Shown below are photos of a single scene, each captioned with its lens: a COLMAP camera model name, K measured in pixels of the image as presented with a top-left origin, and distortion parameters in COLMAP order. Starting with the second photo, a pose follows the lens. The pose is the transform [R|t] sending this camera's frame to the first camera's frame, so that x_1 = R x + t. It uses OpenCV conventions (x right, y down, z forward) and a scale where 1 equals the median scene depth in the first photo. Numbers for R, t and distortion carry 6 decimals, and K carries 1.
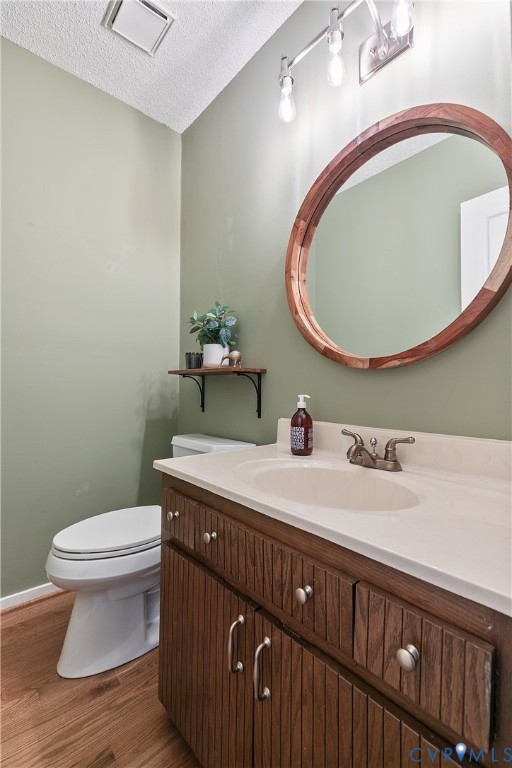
lens RADIAL K [[351.7, 0, 254.9], [0, 351.7, 388.6], [0, 0, 1]] dist [0.008006, -0.000662]
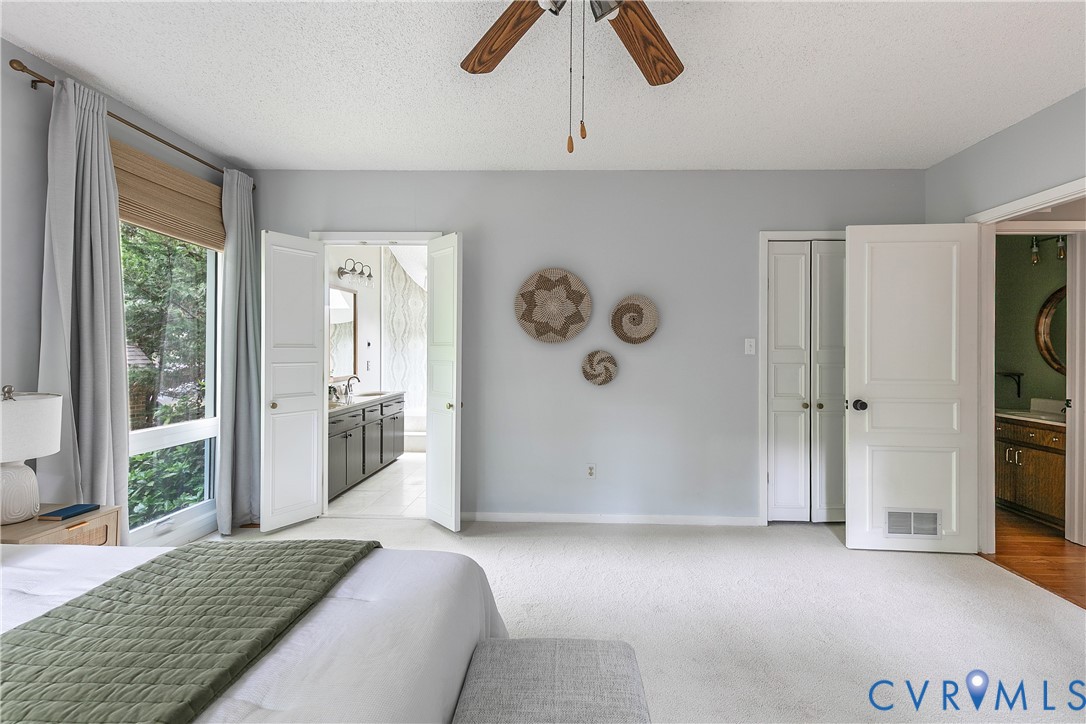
lens RADIAL K [[497.3, 0, 540.3], [0, 497.3, 363.2], [0, 0, 1]] dist [0.008006, -0.000662]
pose [[0.726670, -0.005124, -0.686967, -0.009435], [0.012001, 0.999914, 0.005236, -0.164924], [0.686882, -0.012049, 0.726669, -3.077156]]
